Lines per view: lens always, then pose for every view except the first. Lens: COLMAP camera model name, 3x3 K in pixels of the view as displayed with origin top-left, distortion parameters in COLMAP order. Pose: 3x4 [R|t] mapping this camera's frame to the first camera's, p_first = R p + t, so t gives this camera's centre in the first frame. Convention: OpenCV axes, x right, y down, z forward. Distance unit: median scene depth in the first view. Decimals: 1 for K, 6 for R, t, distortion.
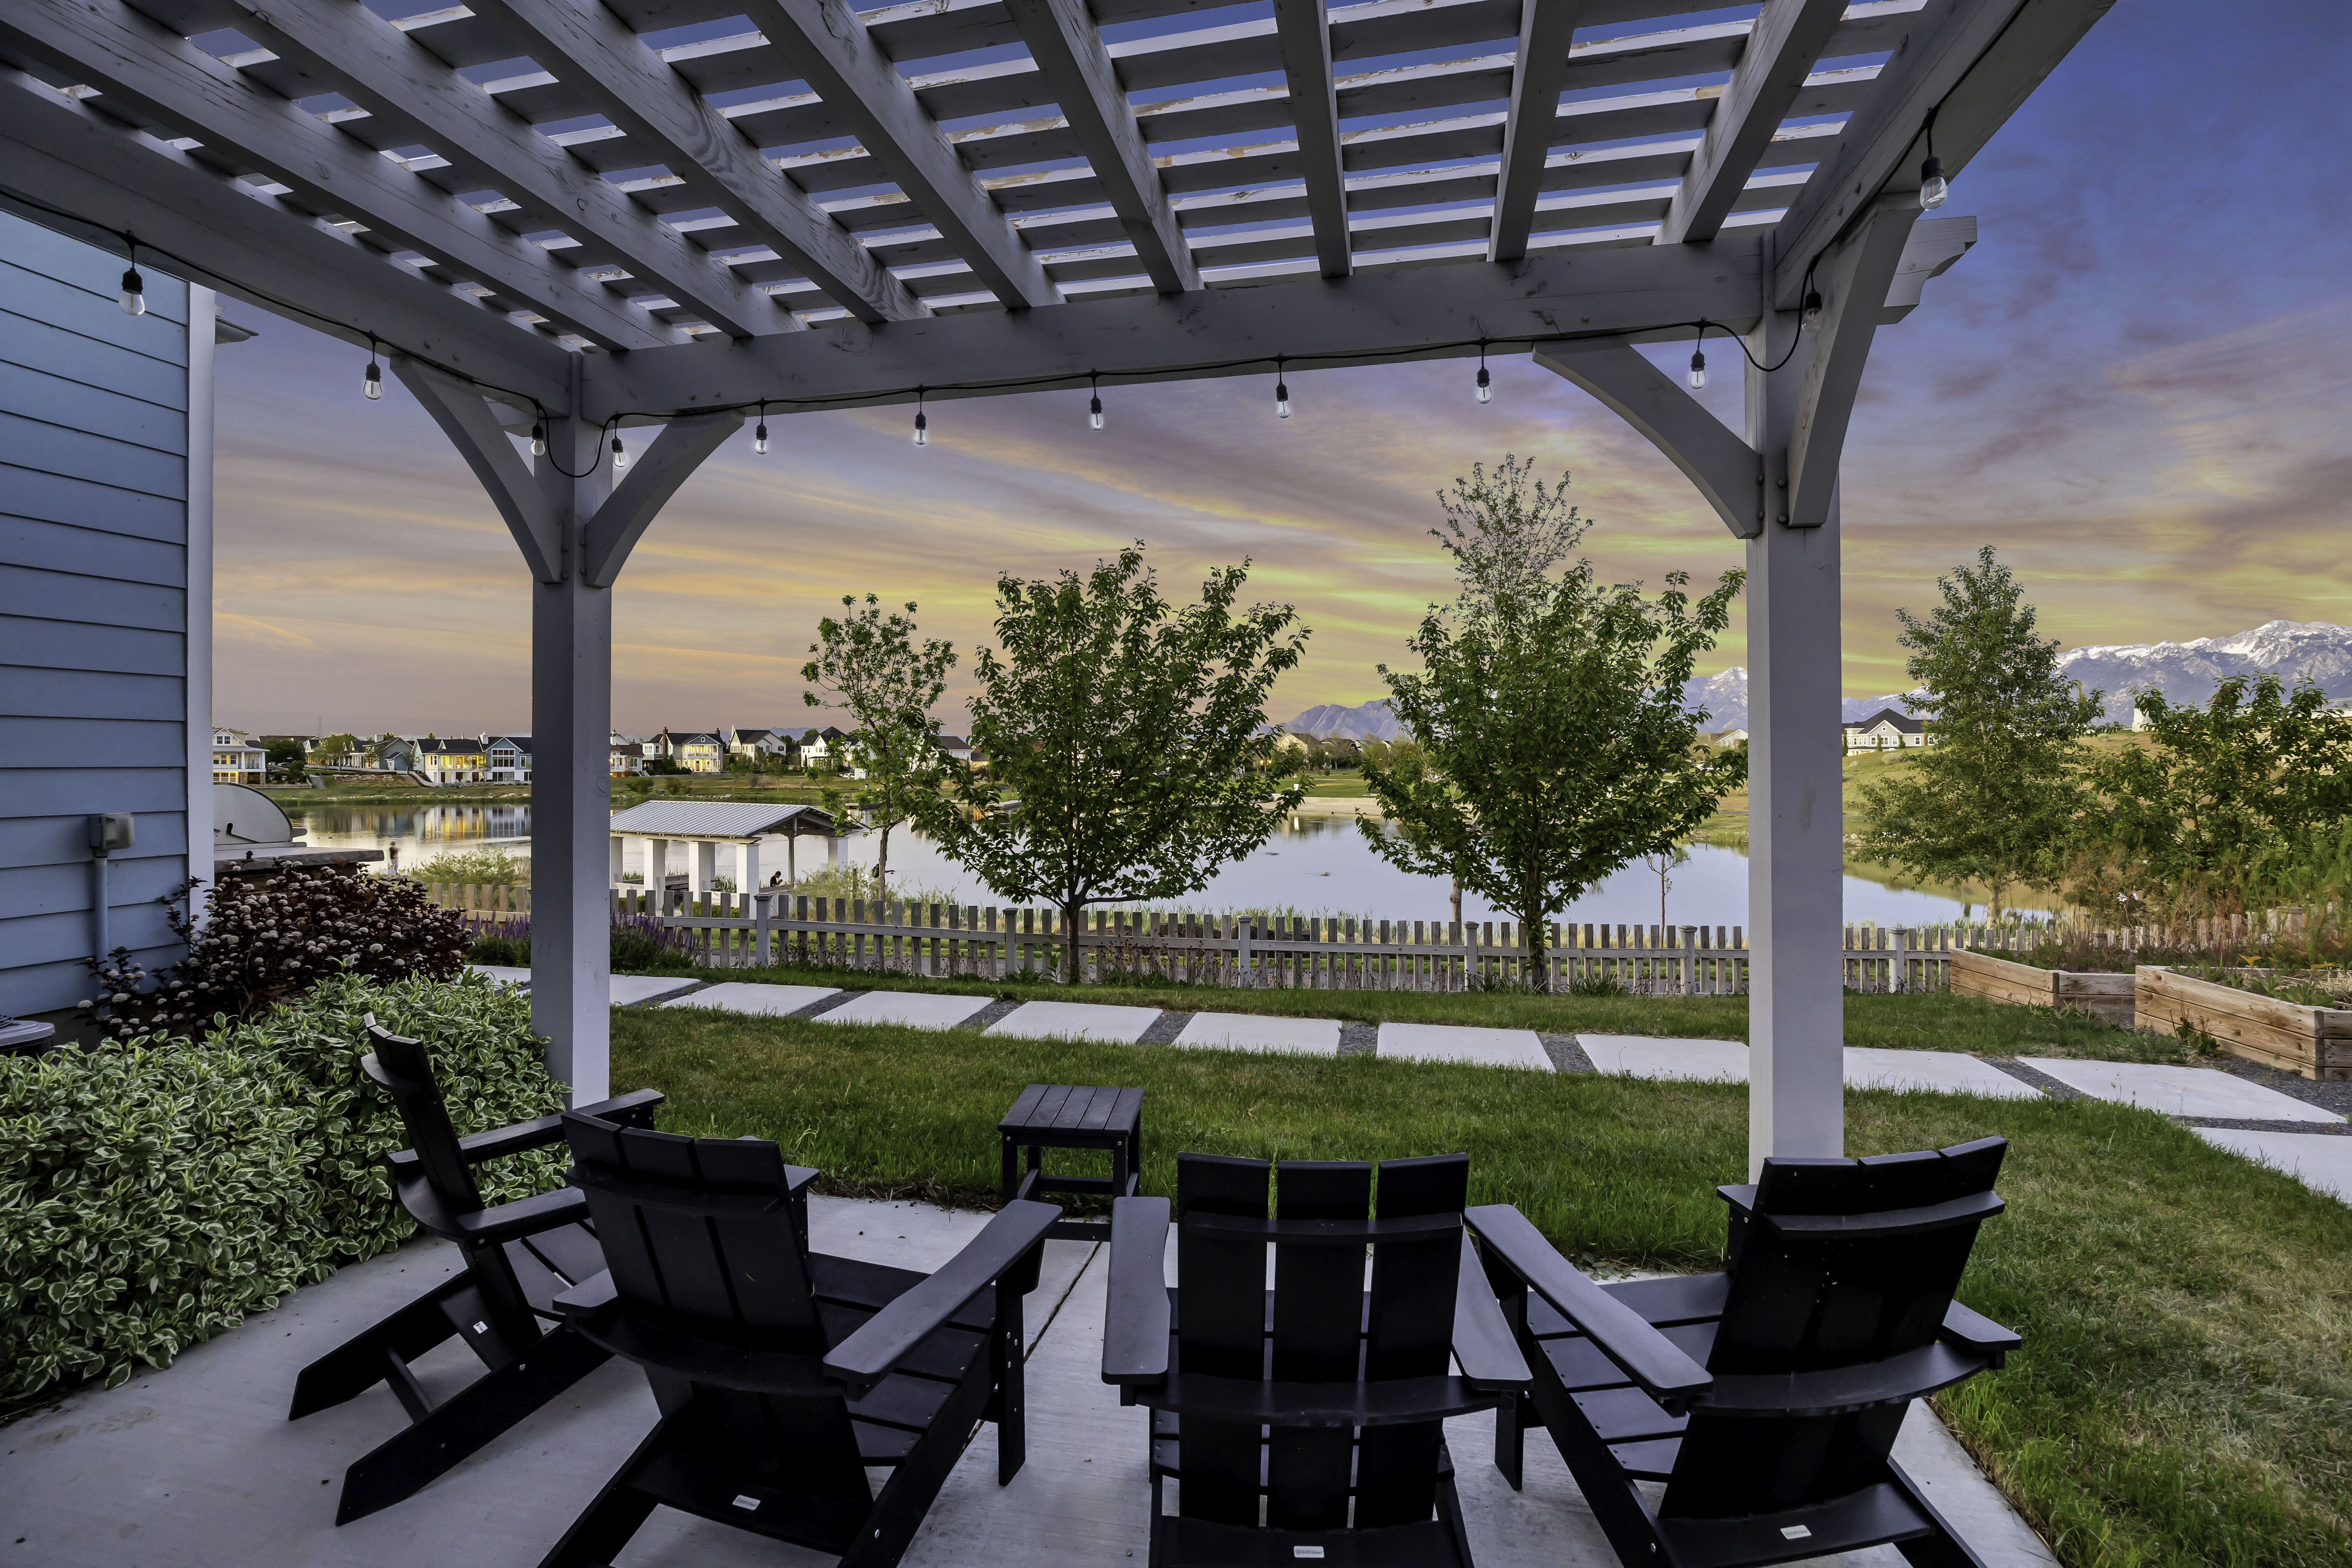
lens RADIAL K [[1053.8, 0, 1171.6], [0, 1053.8, 778.3], [0, 0, 1]] dist [-0.010090, 0.000311]
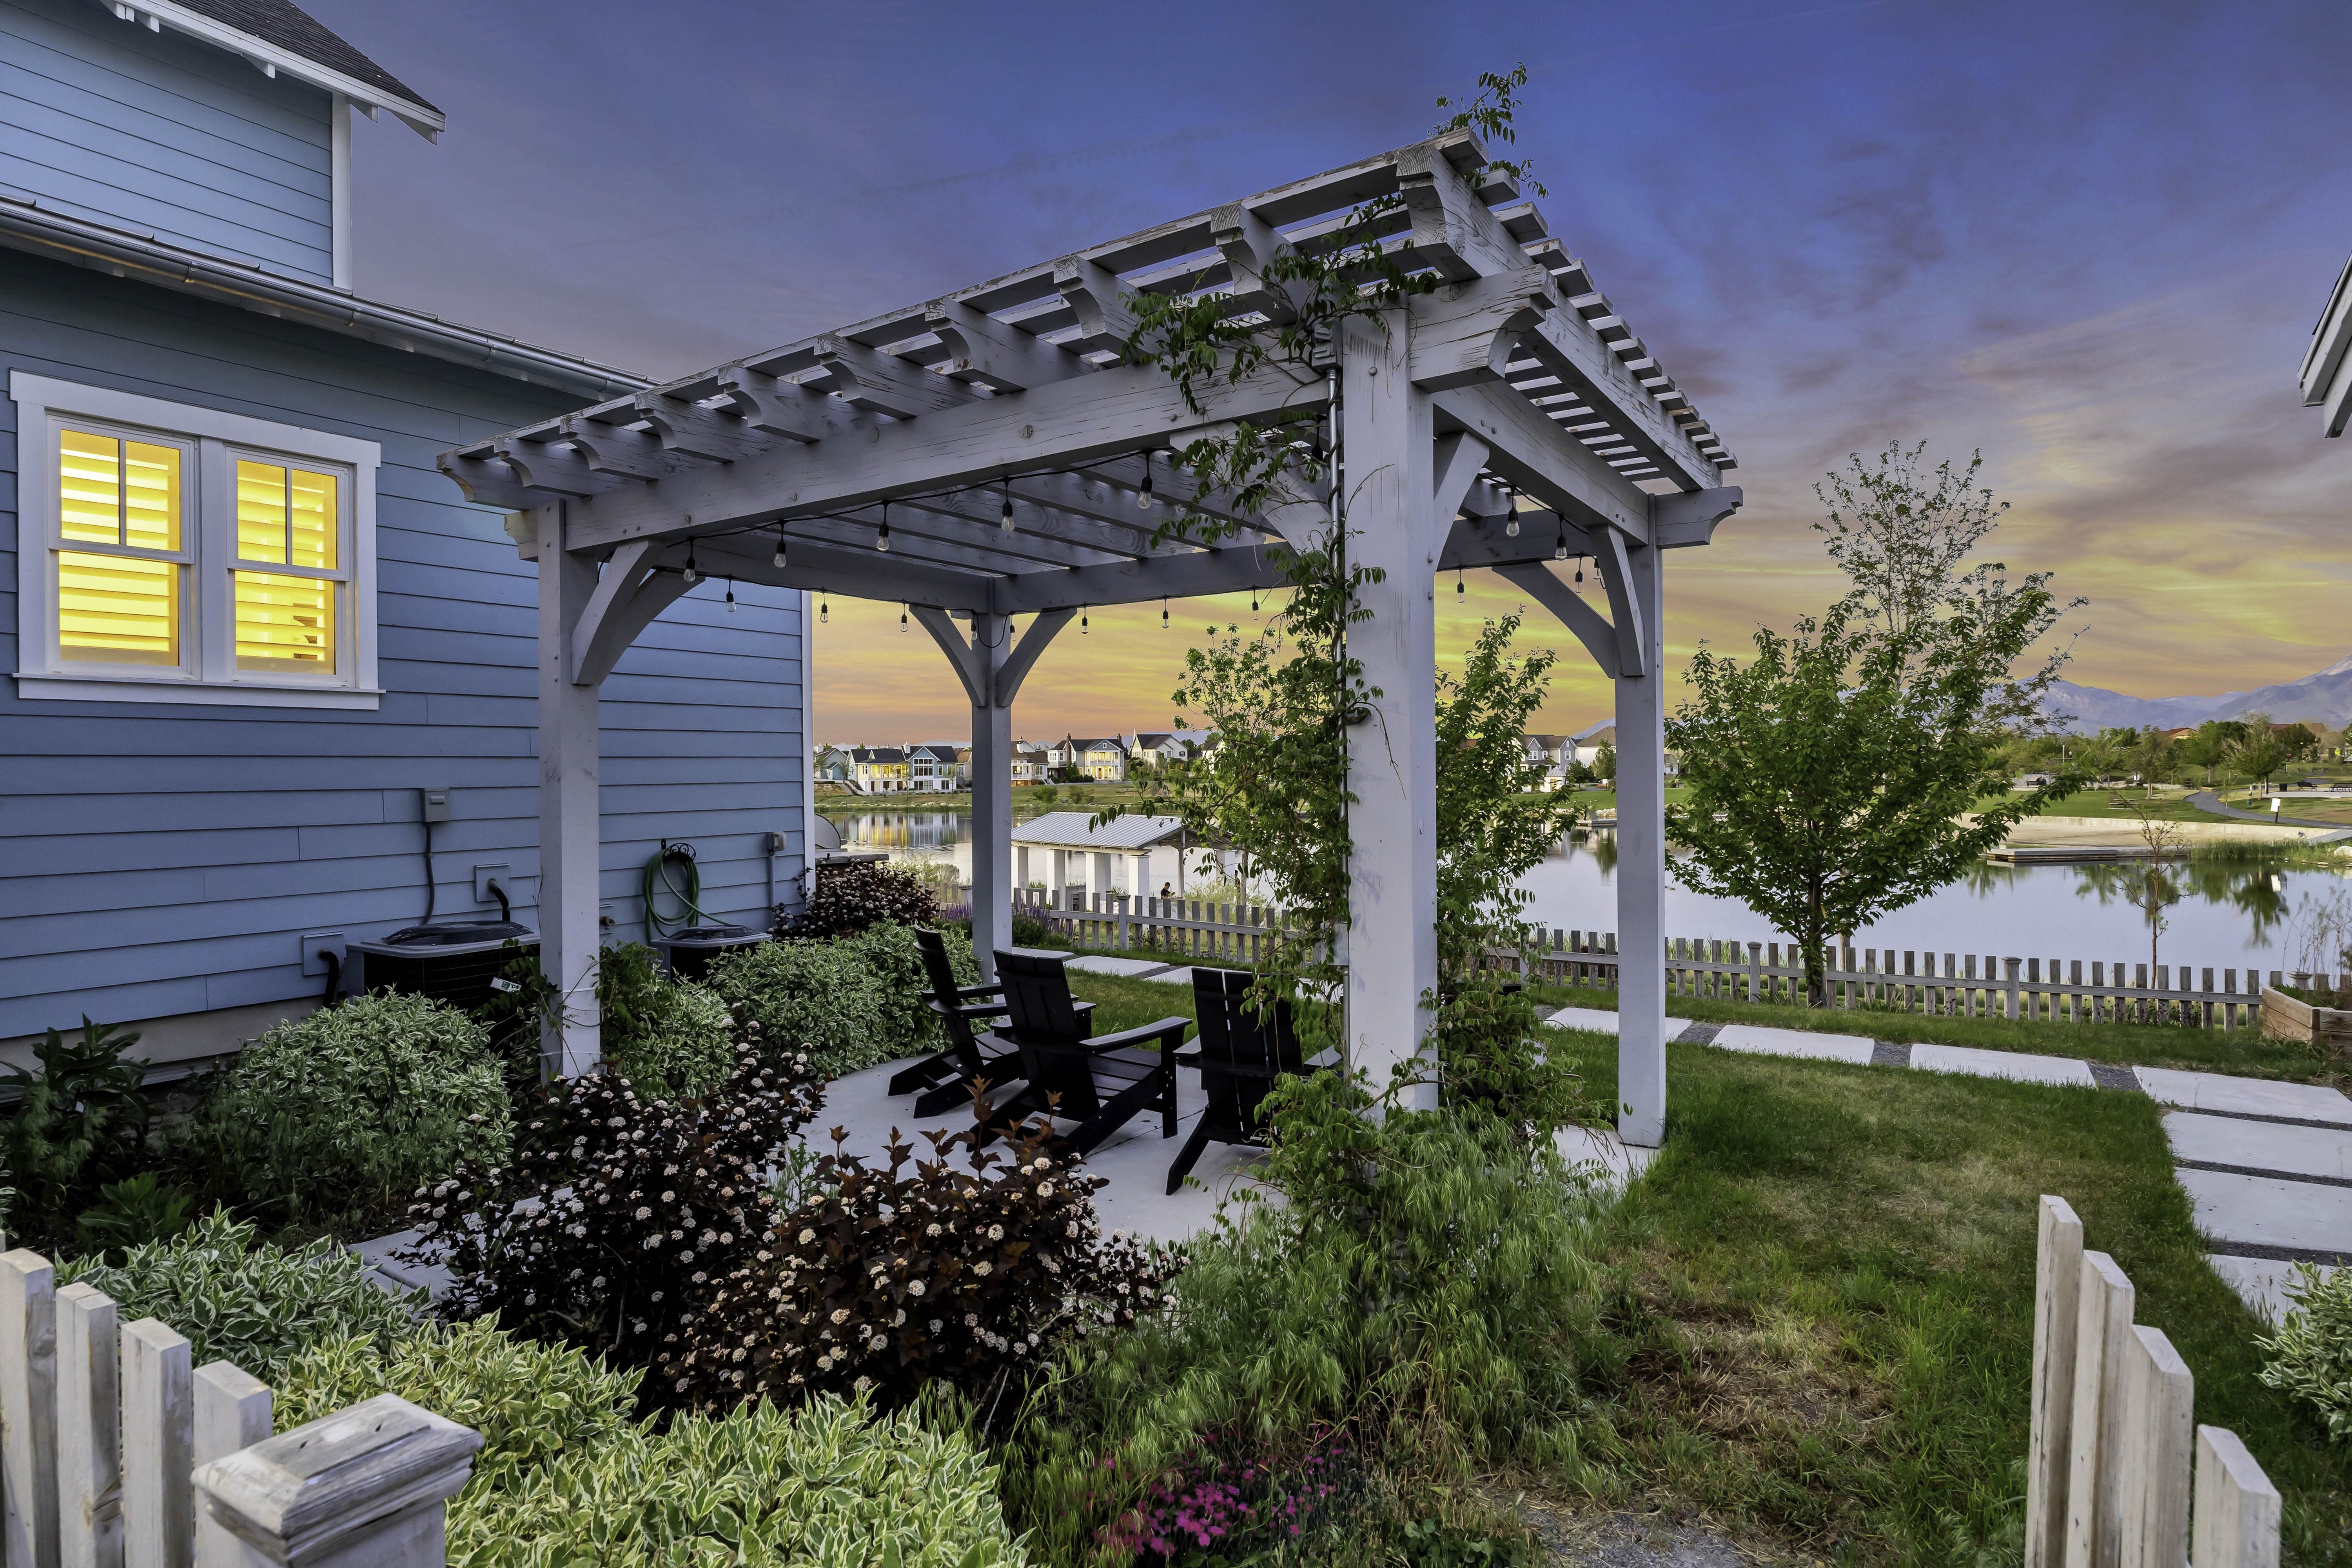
lens RADIAL K [[1252.9, 0, 1164.1], [0, 1252.9, 829.3], [0, 0, 1]] dist [0.014271, -0.000398]
pose [[0.930454, 0.009838, -0.366277, 0.131266], [0.003730, 0.999333, 0.036316, -0.014252], [0.366390, -0.035156, 0.929797, -0.238232]]
